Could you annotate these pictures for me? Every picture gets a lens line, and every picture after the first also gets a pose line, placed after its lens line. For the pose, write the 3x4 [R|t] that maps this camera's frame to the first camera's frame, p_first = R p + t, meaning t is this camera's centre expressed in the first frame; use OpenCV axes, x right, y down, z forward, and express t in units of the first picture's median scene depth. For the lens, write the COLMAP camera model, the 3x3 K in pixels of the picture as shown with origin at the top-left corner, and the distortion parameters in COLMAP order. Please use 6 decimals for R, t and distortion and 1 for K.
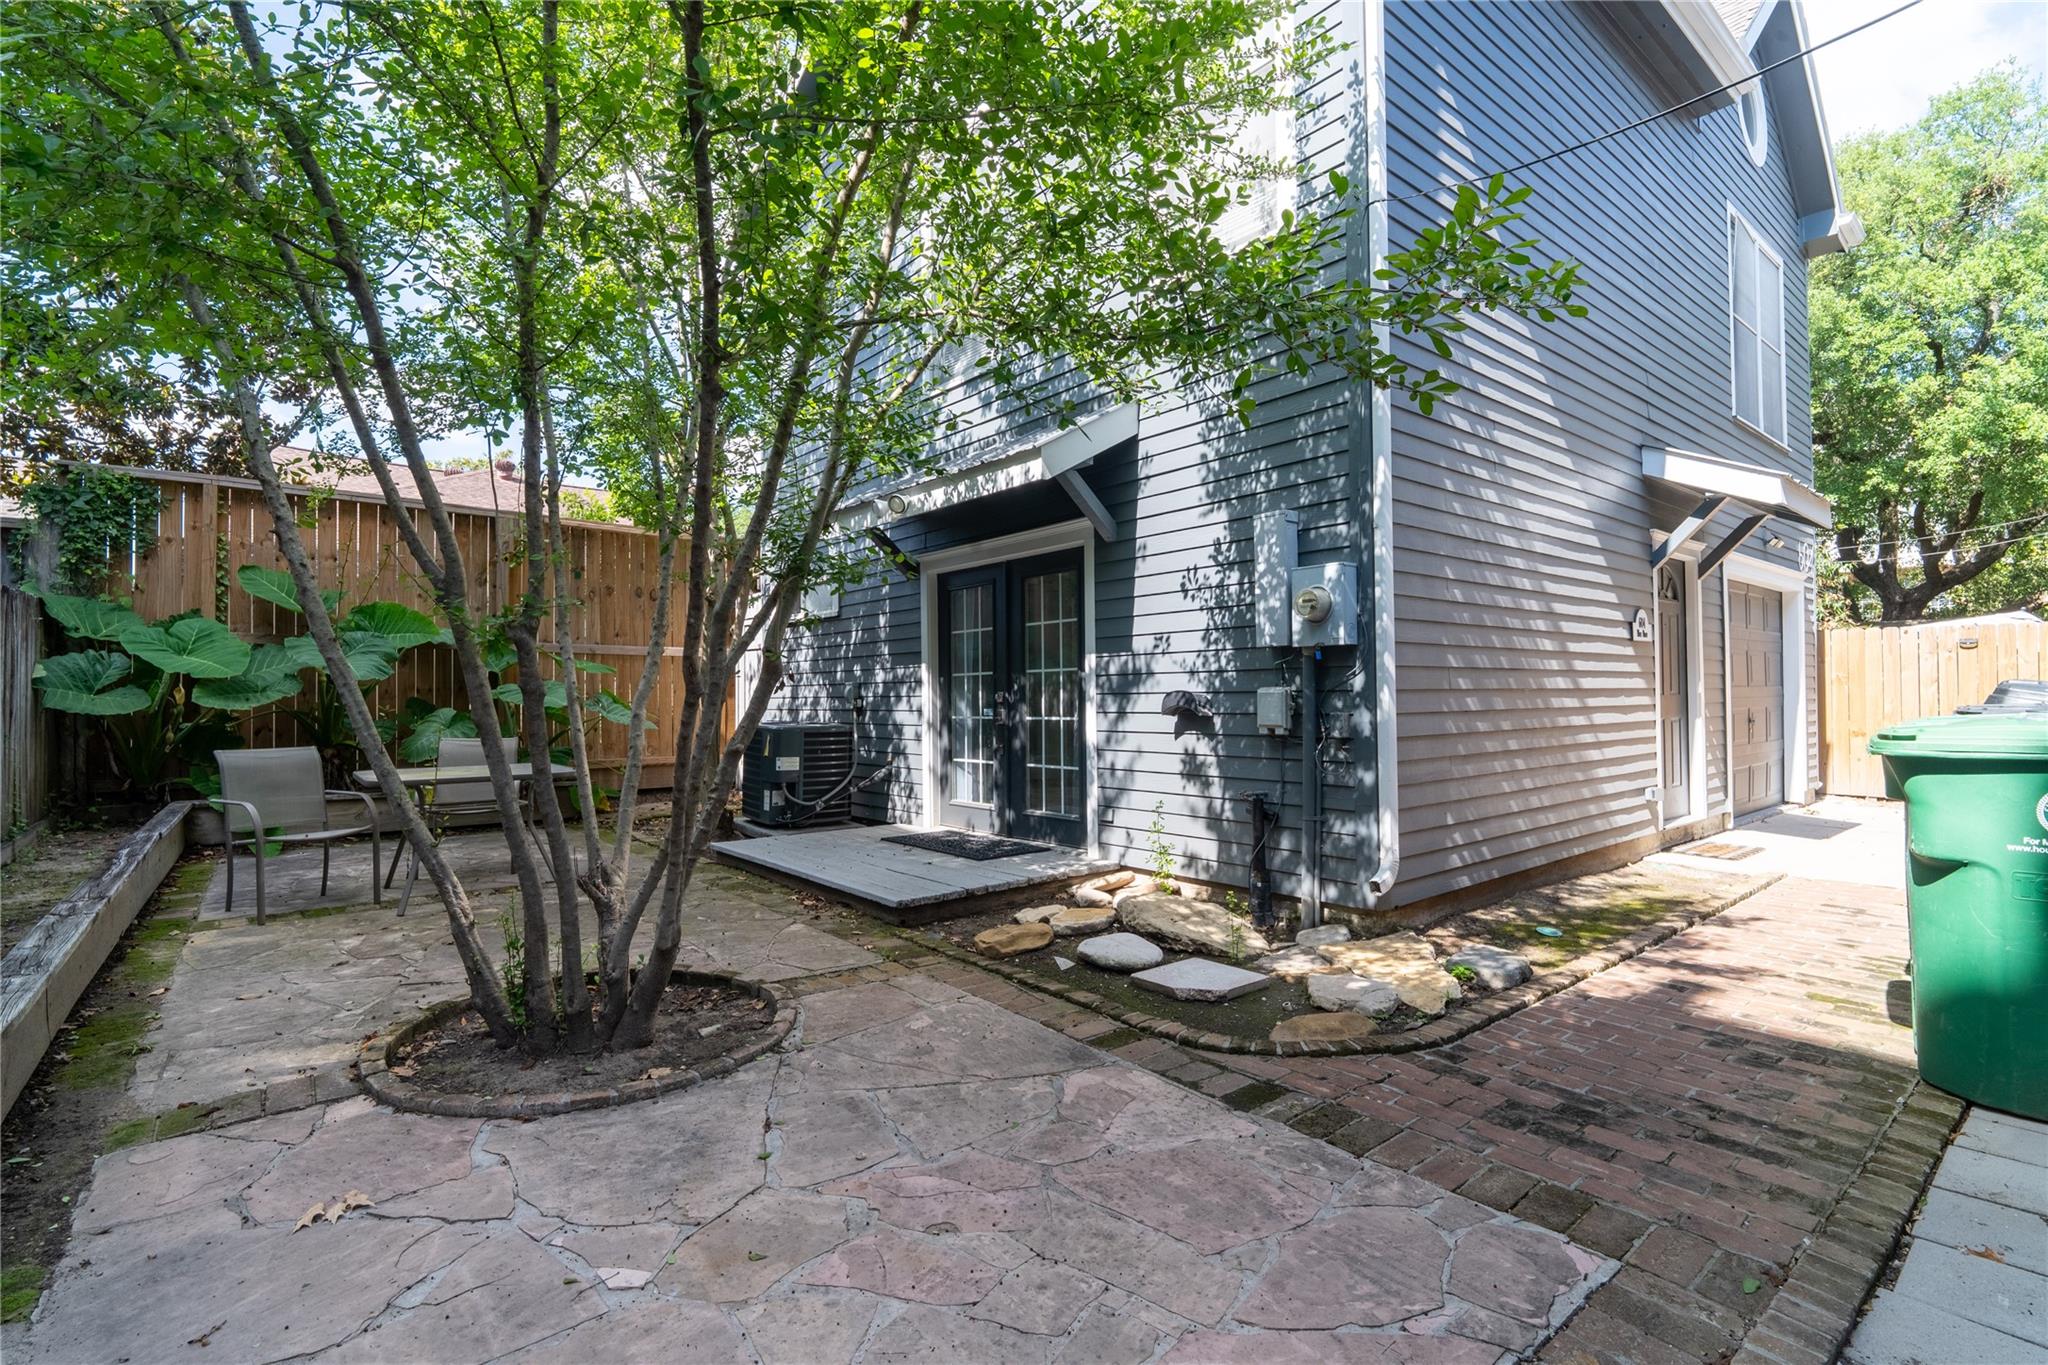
lens RADIAL K [[946.3, 0, 1015.9], [0, 946.3, 672.4], [0, 0, 1]] dist [-0.006170, -0.000395]
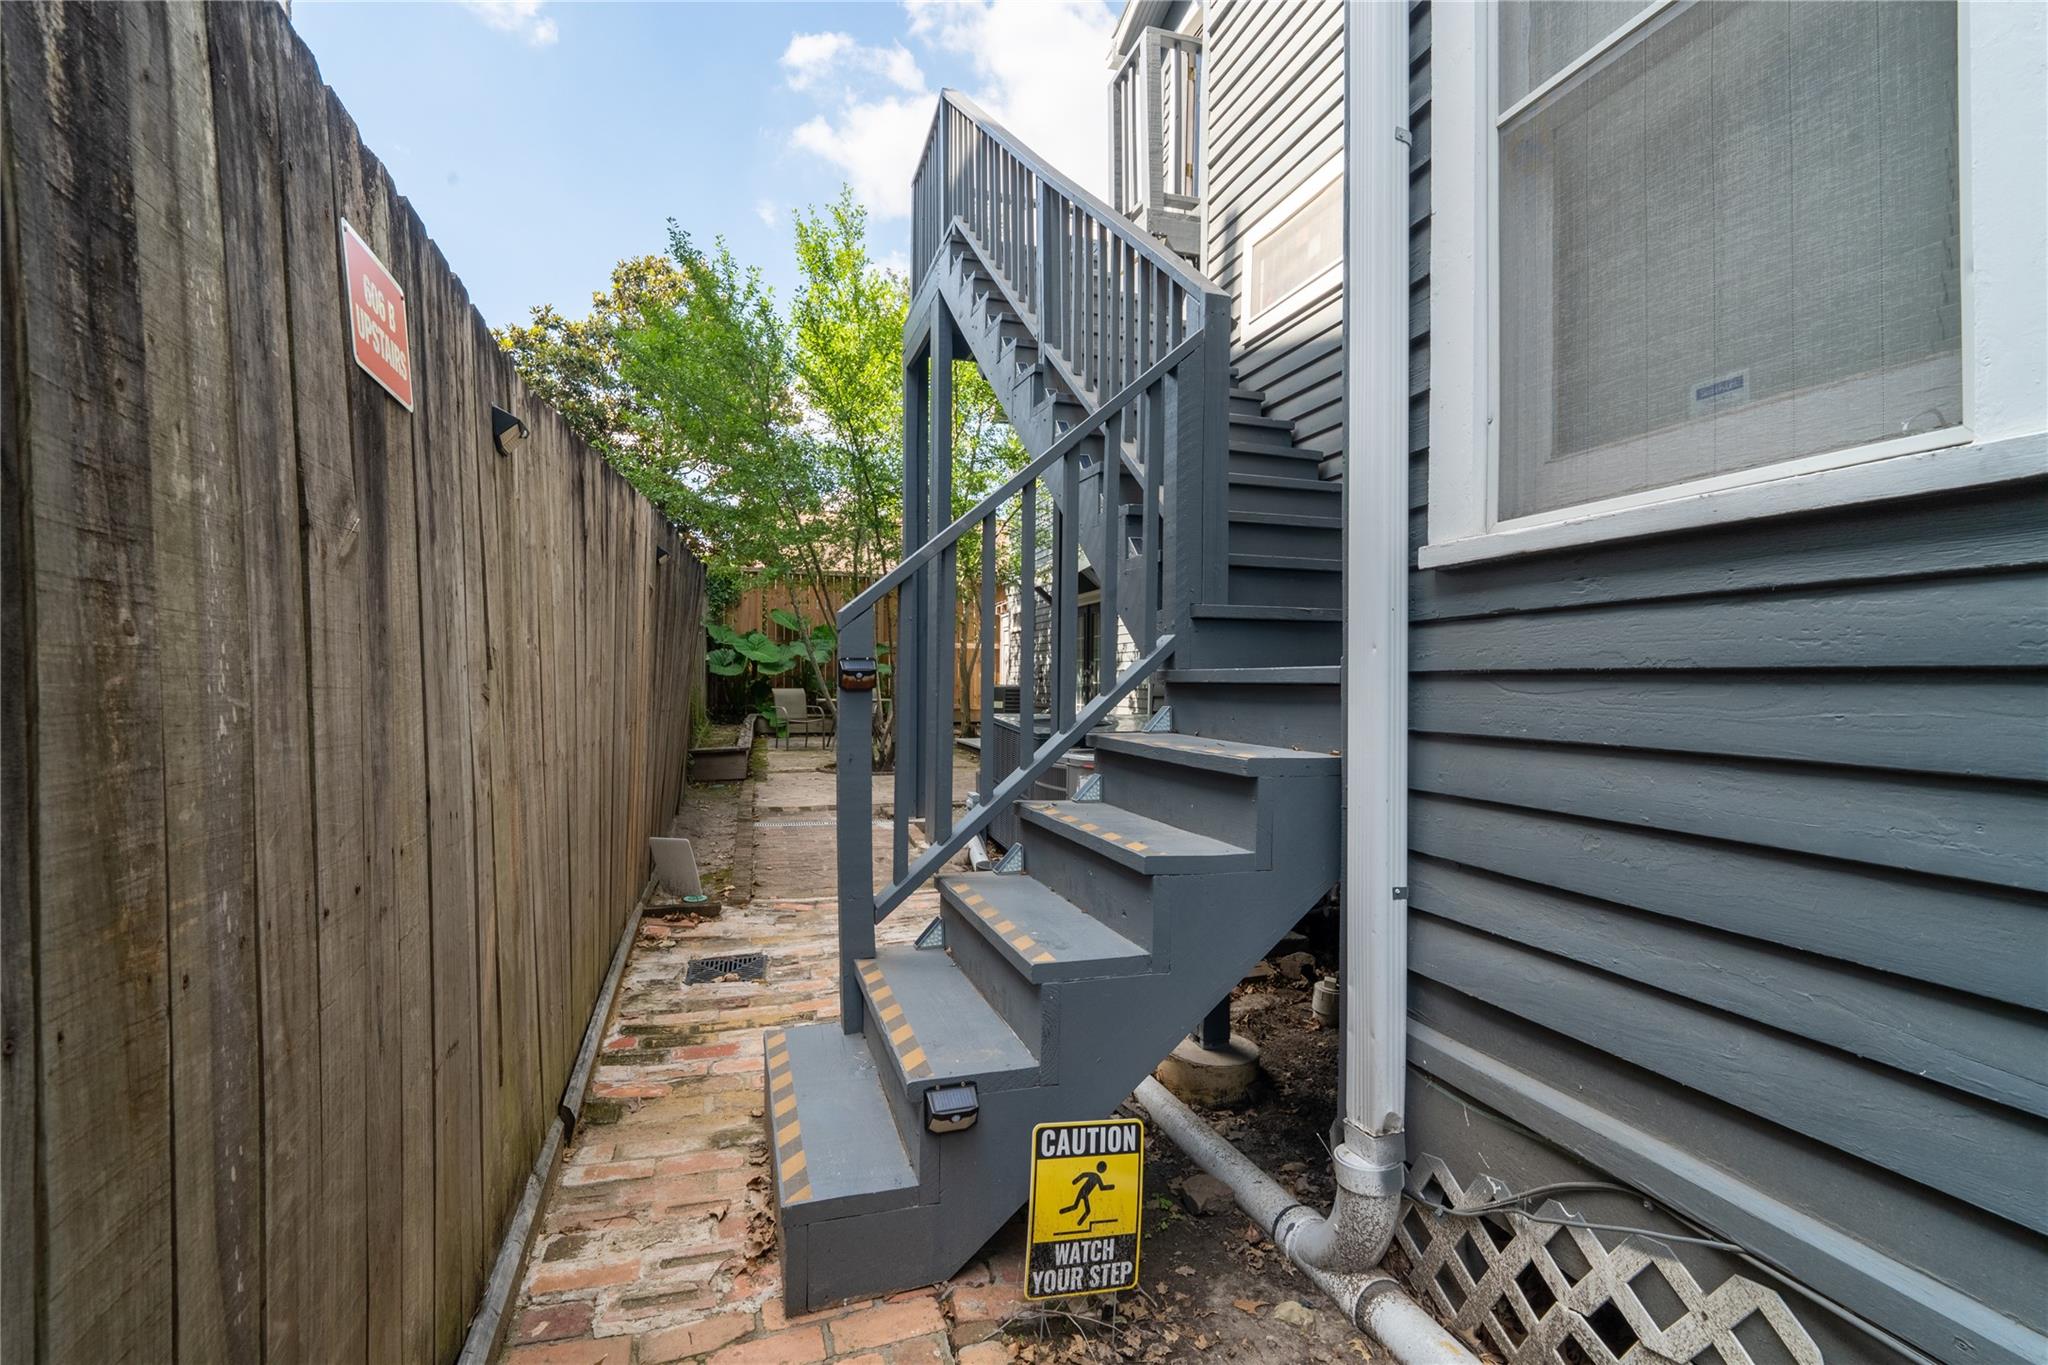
lens RADIAL K [[946.3, 0, 1015.9], [0, 946.3, 672.4], [0, 0, 1]] dist [-0.006170, -0.000395]
pose [[0.921875, 0.009965, -0.387360, 0.635952], [-0.000998, 0.999727, 0.023344, -0.019909], [0.387487, -0.021134, 0.921633, -0.929202]]
